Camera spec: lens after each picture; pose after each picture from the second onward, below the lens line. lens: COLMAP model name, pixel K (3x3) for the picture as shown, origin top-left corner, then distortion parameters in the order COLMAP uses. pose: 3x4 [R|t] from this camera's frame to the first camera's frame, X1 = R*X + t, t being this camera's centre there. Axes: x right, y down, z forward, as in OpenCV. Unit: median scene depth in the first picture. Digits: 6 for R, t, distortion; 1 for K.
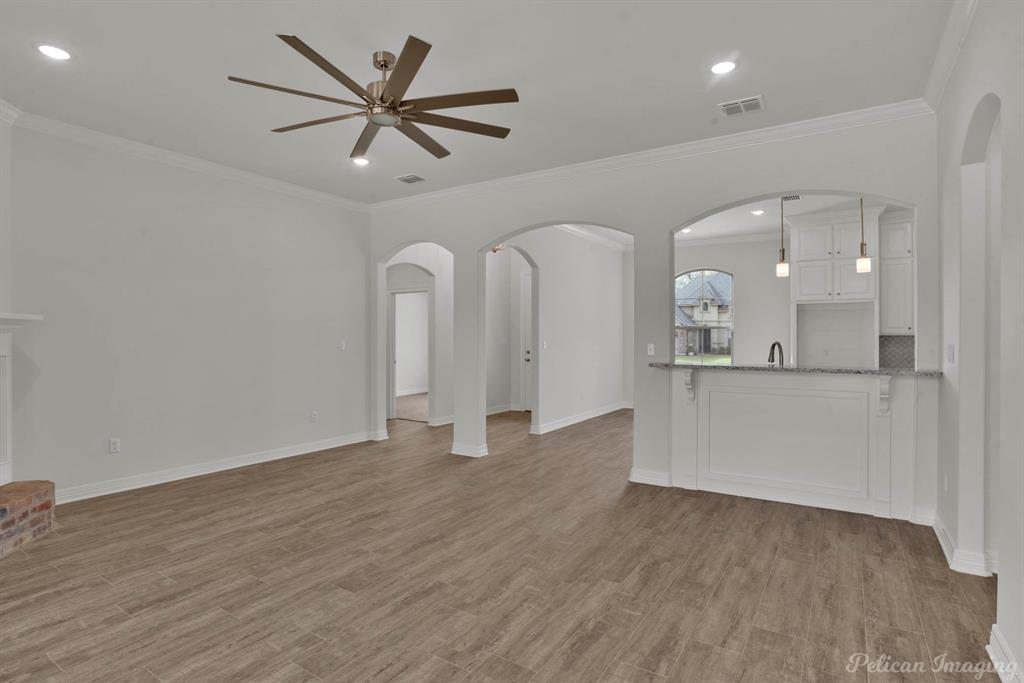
lens RADIAL K [[526.2, 0, 519.6], [0, 526.2, 336.0], [0, 0, 1]] dist [-0.050404, 0.019382]
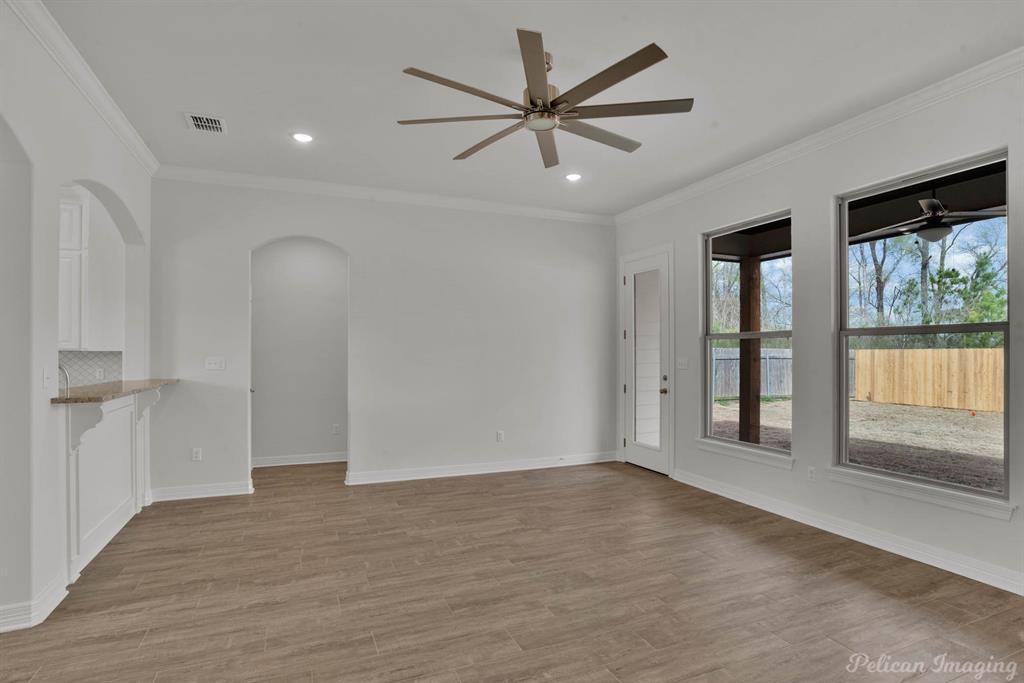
lens RADIAL K [[526.2, 0, 514.2], [0, 526.2, 348.9], [0, 0, 1]] dist [-0.050404, 0.019382]
pose [[-0.825079, -0.001256, 0.565016, -0.704172], [-0.003610, 0.999989, -0.003048, -0.005046], [-0.565006, -0.004555, -0.825075, 1.690594]]
